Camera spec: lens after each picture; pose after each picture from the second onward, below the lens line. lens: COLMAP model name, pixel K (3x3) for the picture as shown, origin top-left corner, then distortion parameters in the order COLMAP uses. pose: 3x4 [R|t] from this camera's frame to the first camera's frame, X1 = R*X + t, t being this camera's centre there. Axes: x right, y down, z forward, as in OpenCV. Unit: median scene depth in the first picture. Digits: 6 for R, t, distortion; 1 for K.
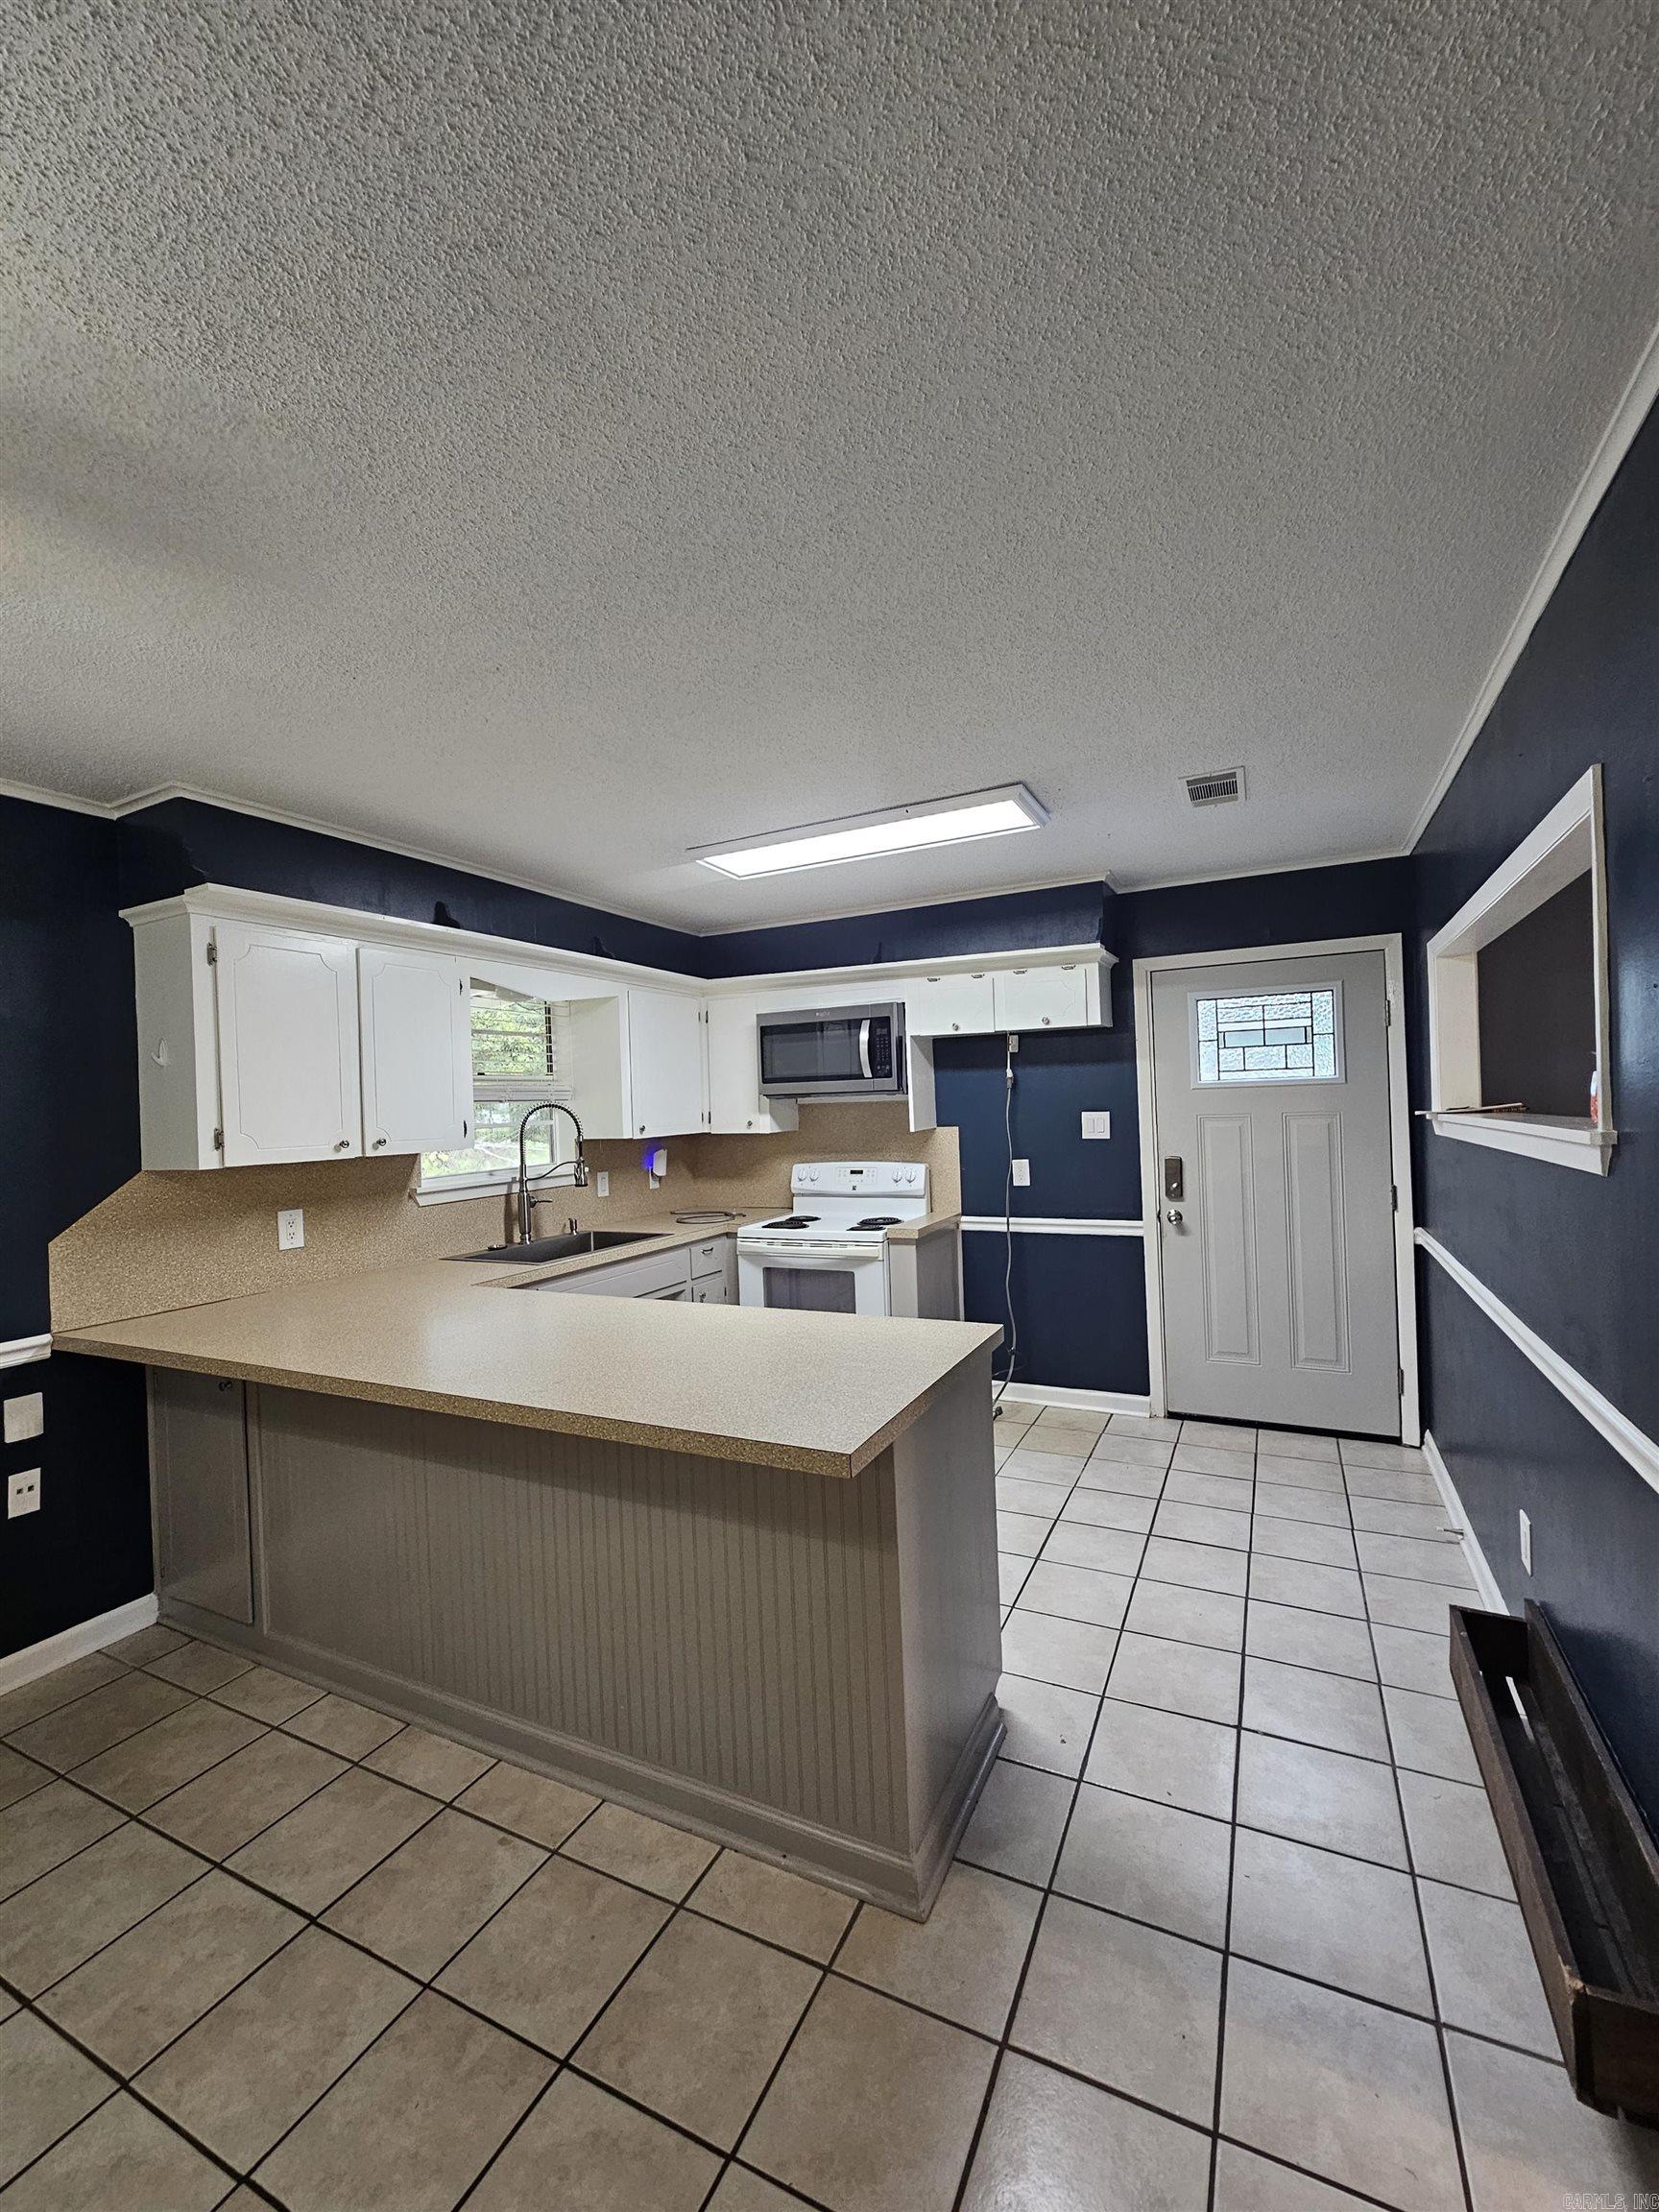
lens RADIAL K [[908.5, 0, 823.2], [0, 908.5, 1107.8], [0, 0, 1]] dist [-0.001104, -0.000881]
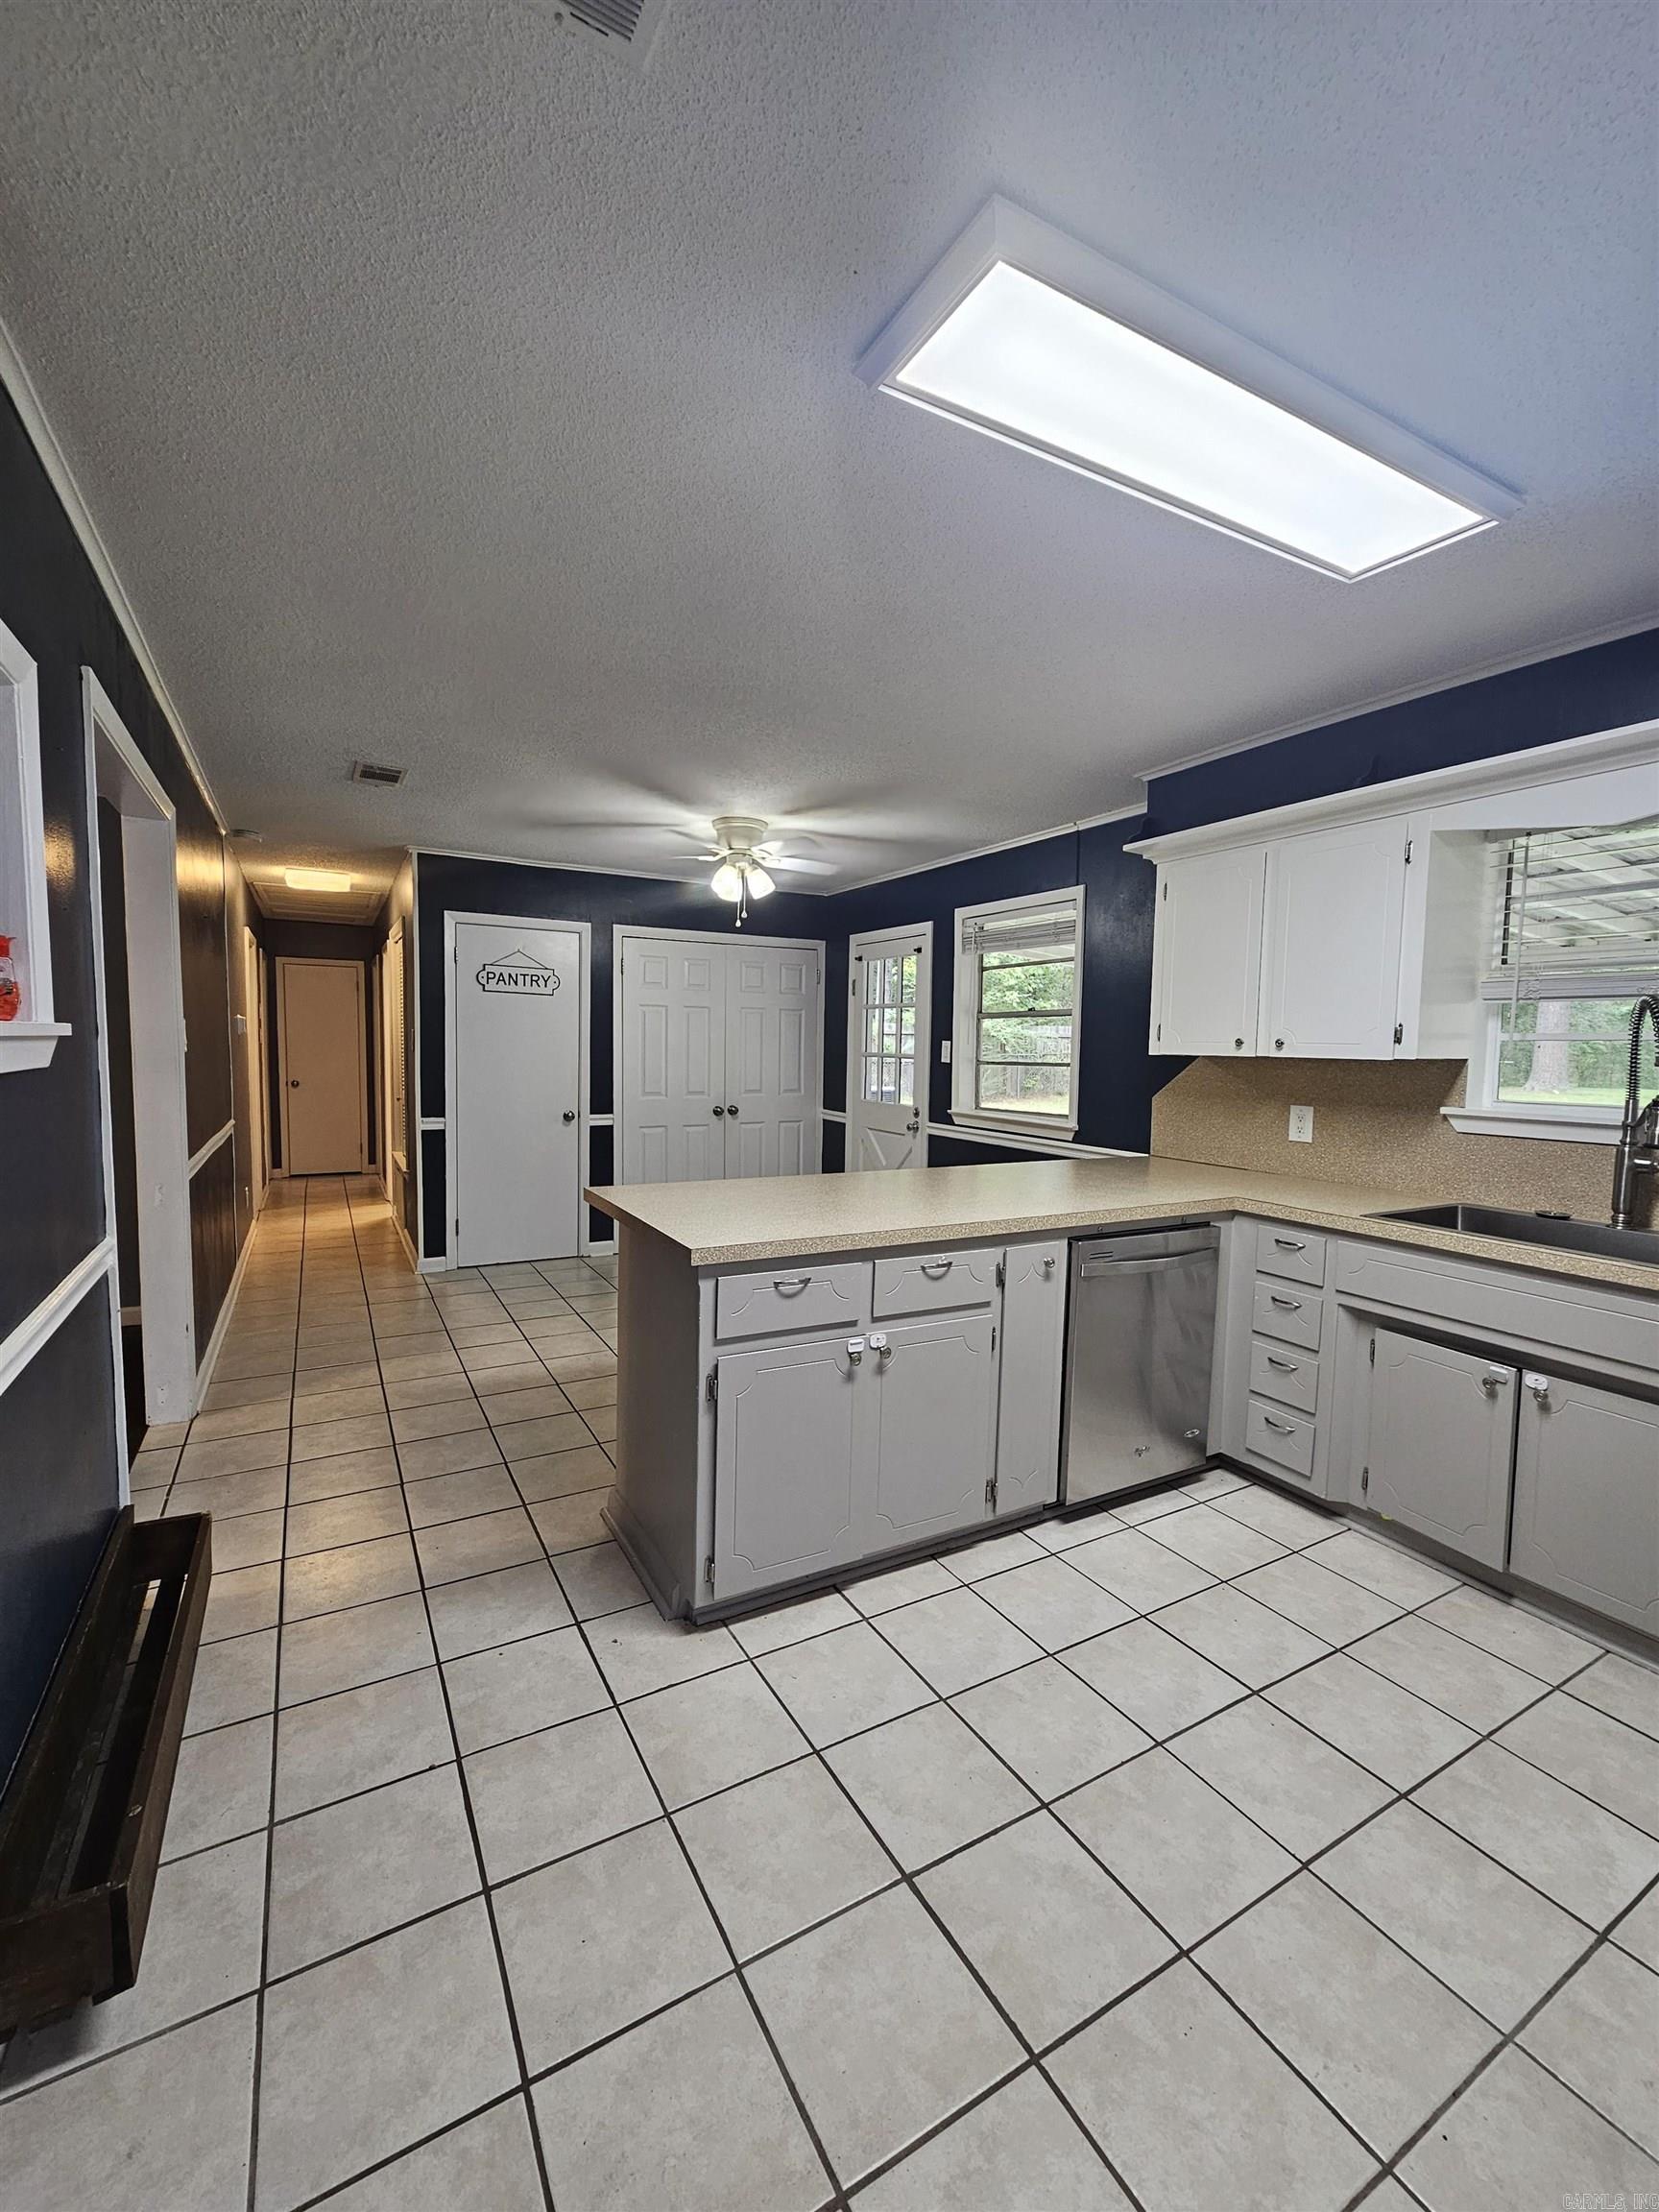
lens RADIAL K [[908.5, 0, 823.2], [0, 908.5, 1107.8], [0, 0, 1]] dist [-0.001104, -0.000881]
pose [[-0.559346, 0.083108, -0.824757, 0.440475], [-0.000302, 0.994941, 0.100462, 0.006618], [0.828934, 0.056442, -0.556492, 0.829709]]
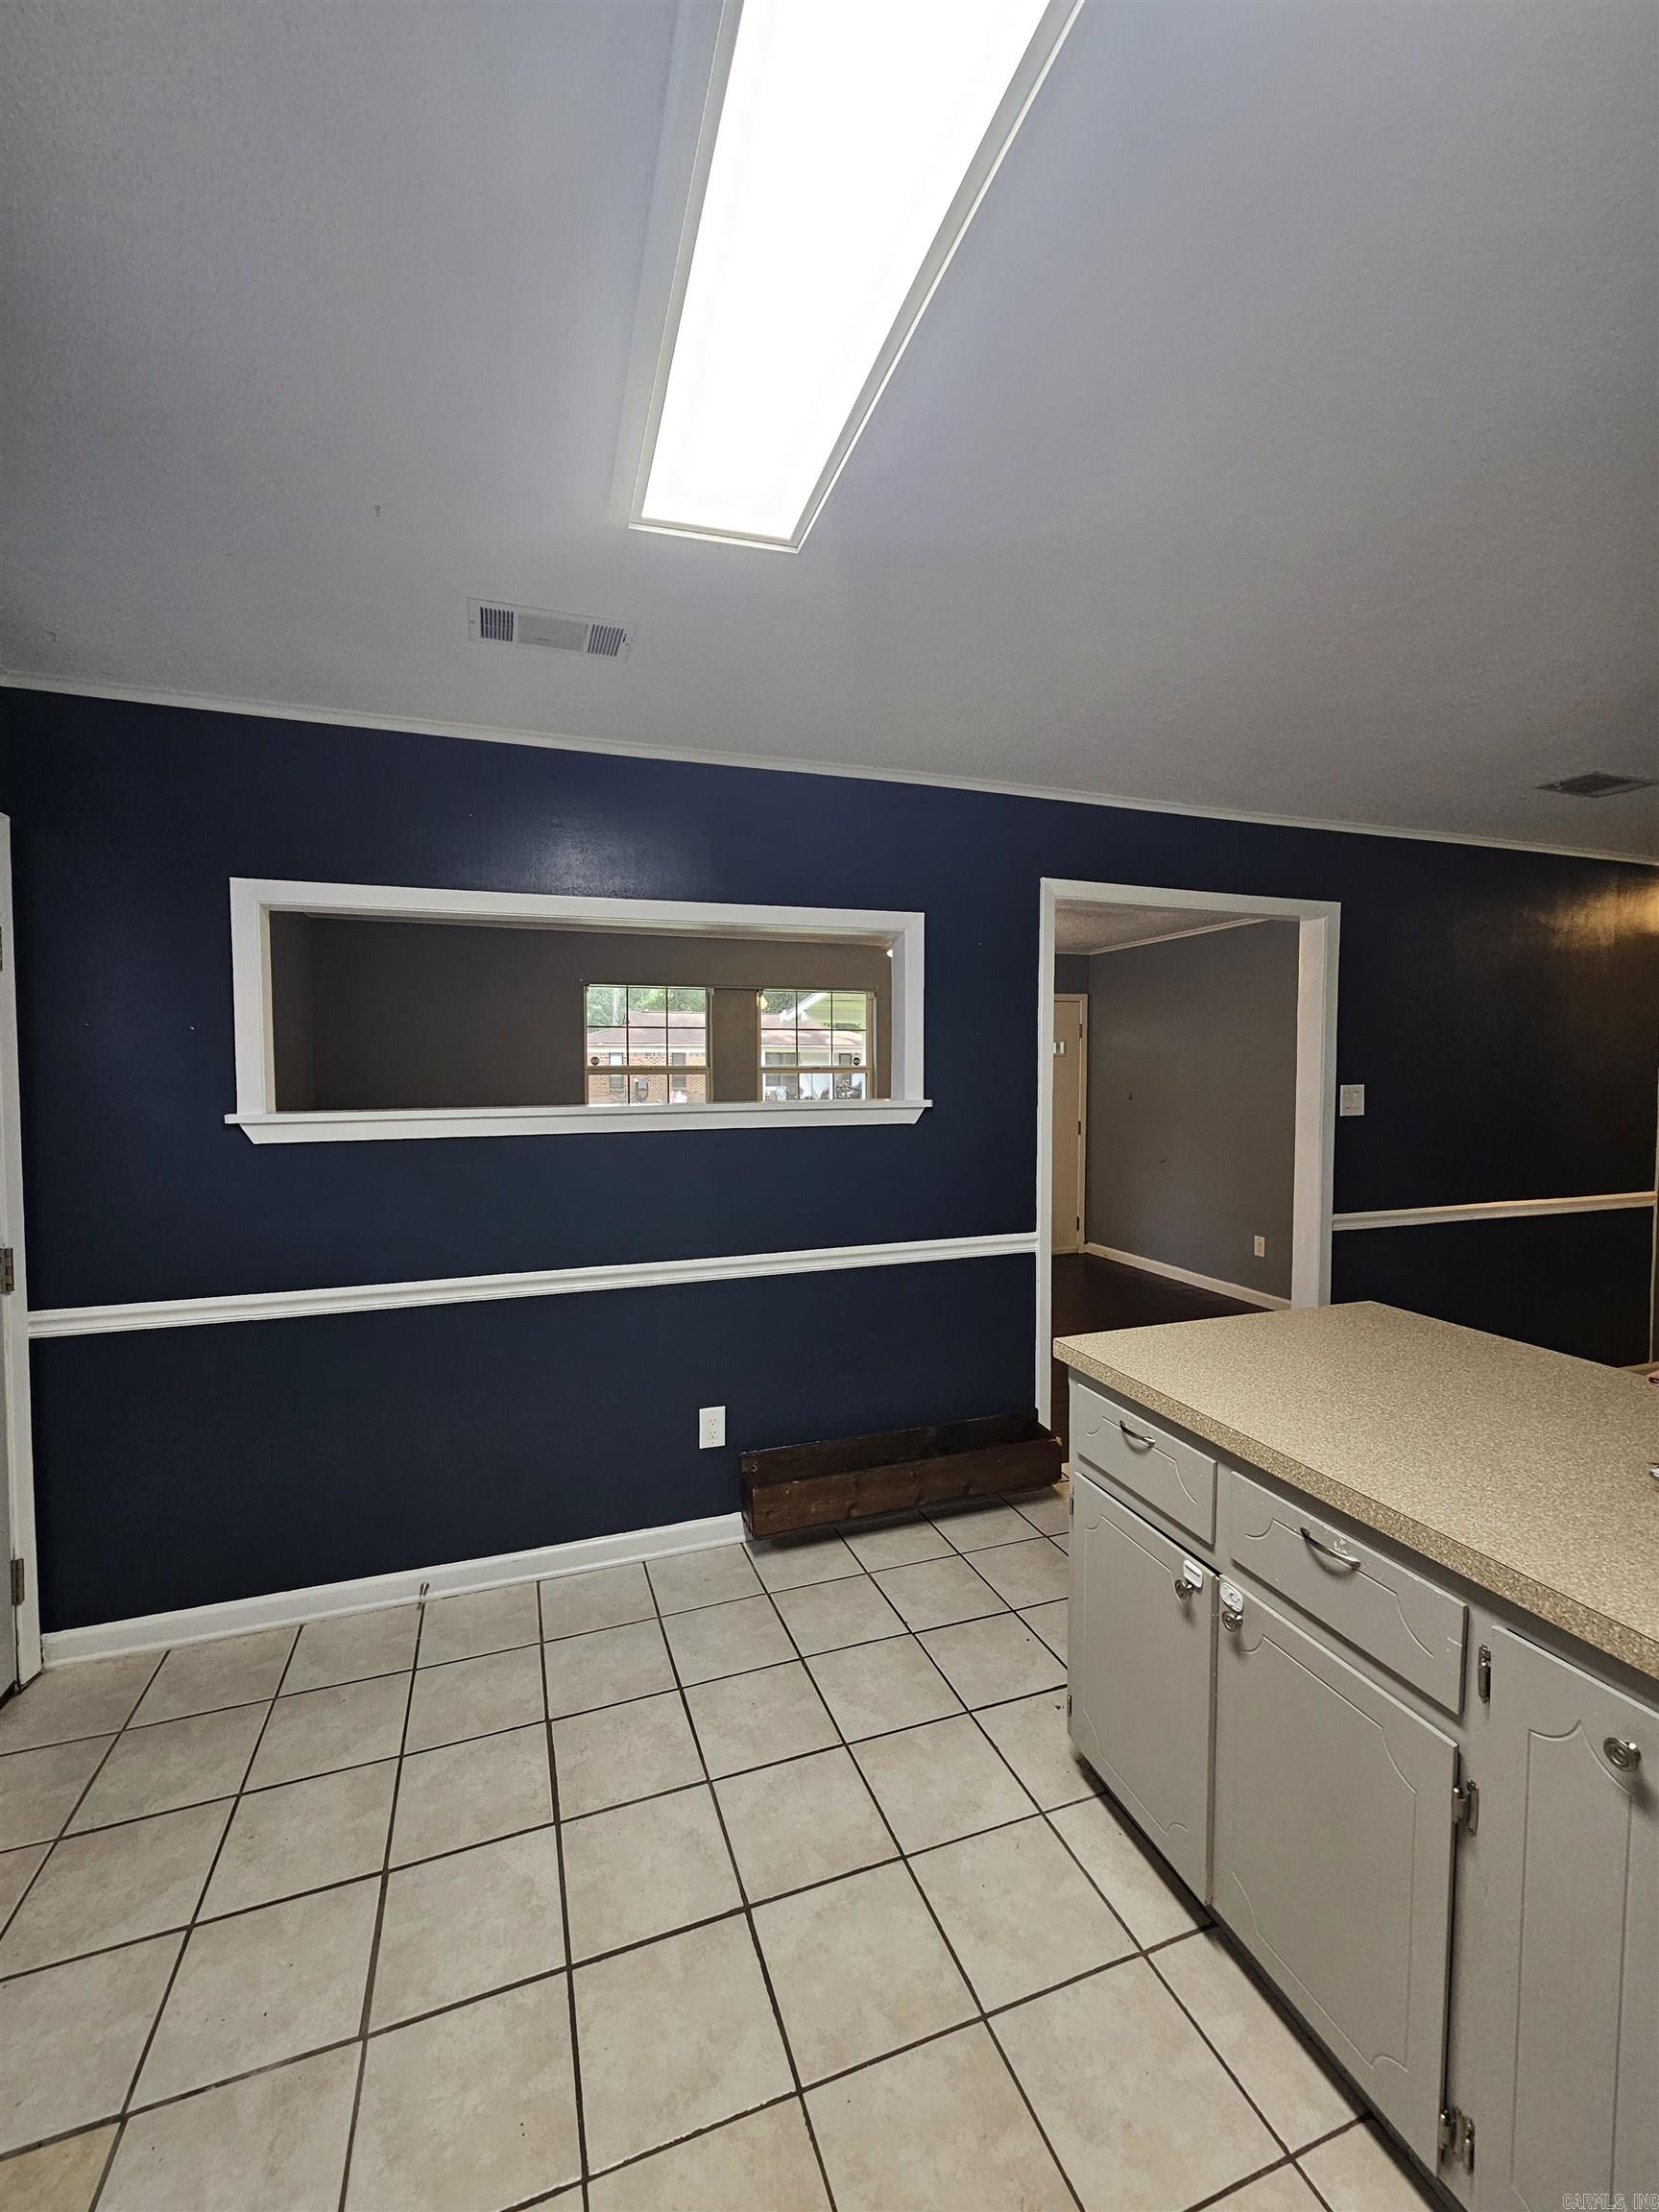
lens RADIAL K [[908.5, 0, 823.2], [0, 908.5, 1107.8], [0, 0, 1]] dist [-0.001104, -0.000881]
pose [[-0.717419, 0.006207, 0.696614, -0.127348], [0.029027, 0.999358, 0.020990, -0.000503], [-0.696037, 0.035280, -0.717139, 0.913718]]
